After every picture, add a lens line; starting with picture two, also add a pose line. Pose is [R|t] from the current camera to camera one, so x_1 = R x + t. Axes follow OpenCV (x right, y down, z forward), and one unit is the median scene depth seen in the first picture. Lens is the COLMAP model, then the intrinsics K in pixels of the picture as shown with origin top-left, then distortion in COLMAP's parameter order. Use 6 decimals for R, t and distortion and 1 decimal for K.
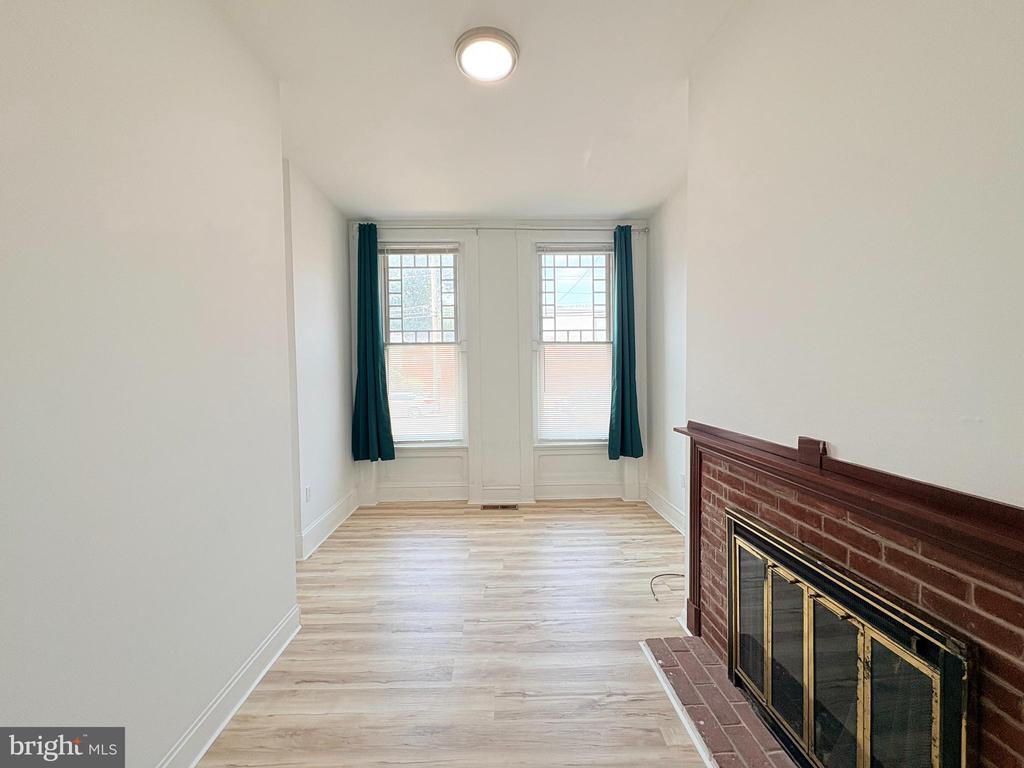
lens RADIAL K [[406.8, 0, 510.9], [0, 406.8, 383.4], [0, 0, 1]] dist [0.000292, -0.000015]
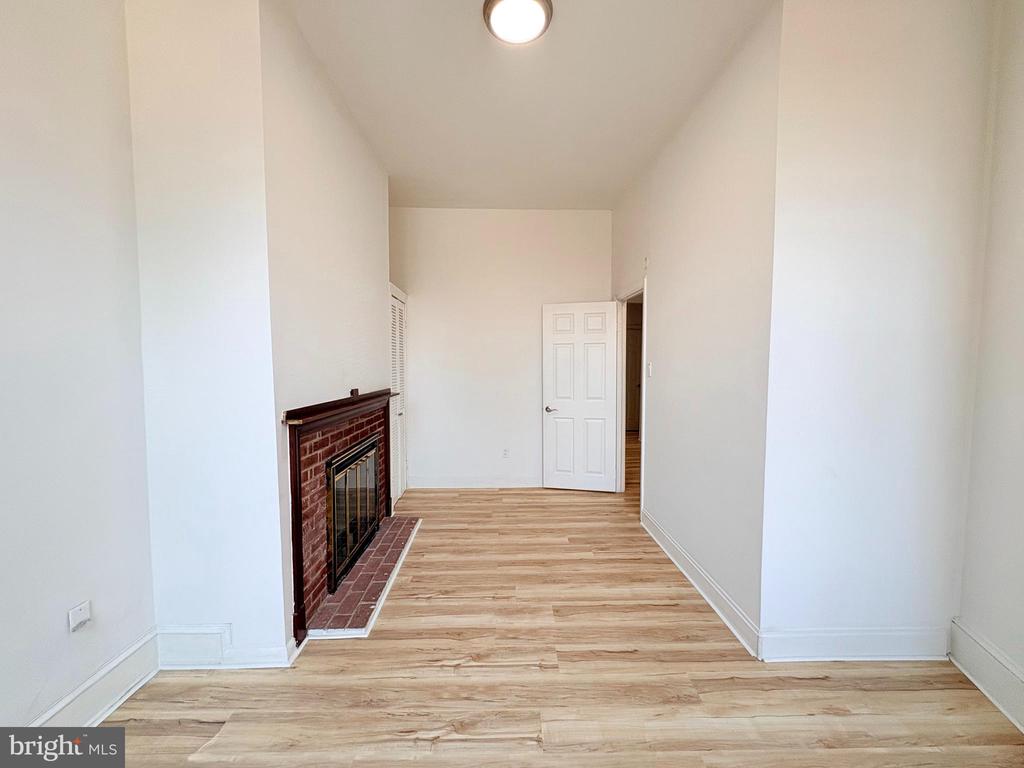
lens RADIAL K [[406.8, 0, 510.9], [0, 406.8, 383.4], [0, 0, 1]] dist [0.000292, -0.000015]
pose [[-0.999758, 0.011960, 0.018485, -0.029514], [0.013531, 0.996089, 0.087310, -0.022670], [-0.017368, 0.087539, -0.996010, 1.194663]]
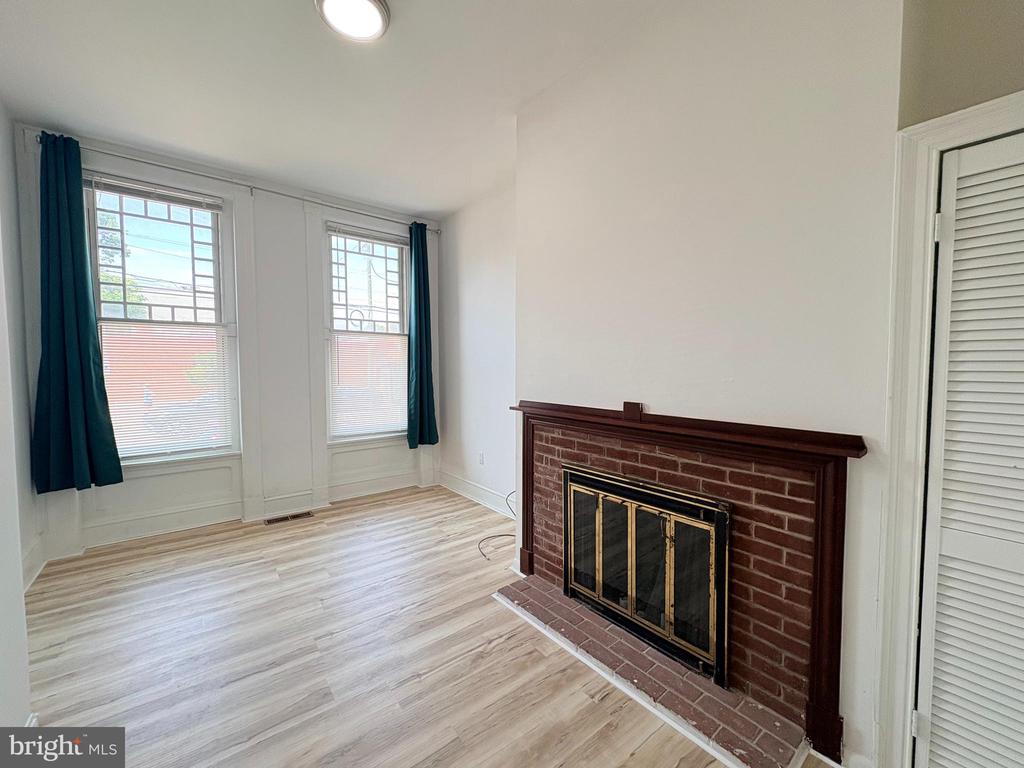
lens RADIAL K [[406.8, 0, 510.9], [0, 406.8, 383.4], [0, 0, 1]] dist [0.000292, -0.000015]
pose [[0.805247, -0.015030, 0.592750, -0.195498], [0.011901, 0.999887, 0.009187, 0.019435], [-0.592821, -0.000344, 0.805334, 0.029290]]
